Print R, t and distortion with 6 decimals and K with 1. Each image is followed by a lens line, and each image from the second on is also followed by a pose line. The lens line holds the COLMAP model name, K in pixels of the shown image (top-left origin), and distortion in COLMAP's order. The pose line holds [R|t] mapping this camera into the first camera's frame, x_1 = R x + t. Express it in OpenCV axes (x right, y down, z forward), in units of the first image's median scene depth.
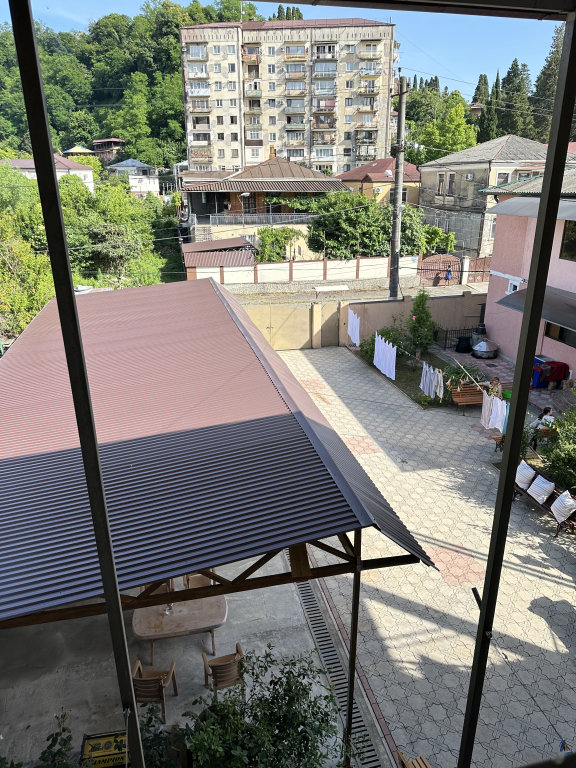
lens RADIAL K [[544.7, 0, 288.0], [0, 544.7, 384.0], [0, 0, 1]] dist [0.111876, -0.165856]
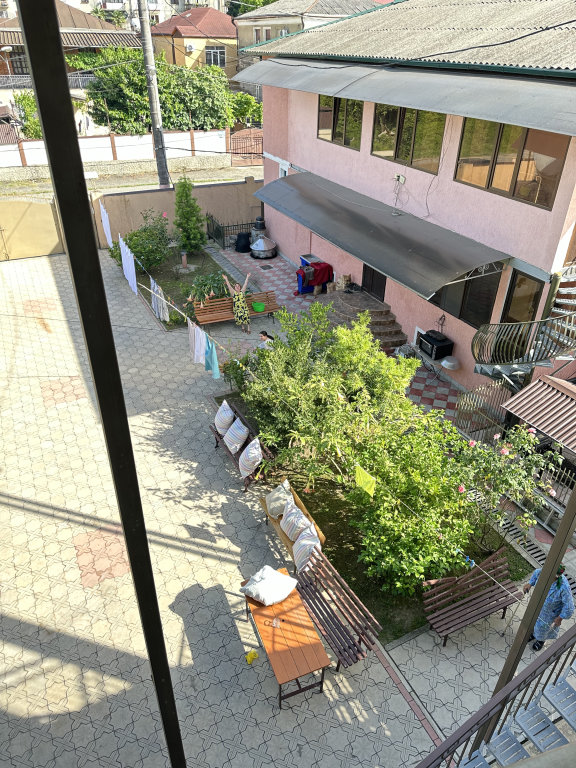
lens RADIAL K [[544.7, 0, 288.0], [0, 544.7, 384.0], [0, 0, 1]] dist [0.111876, -0.165856]
pose [[0.973180, -0.101125, 0.206624, 0.184772], [0.056634, 0.975873, 0.210868, -0.031503], [-0.222963, -0.193511, 0.955427, 0.094537]]
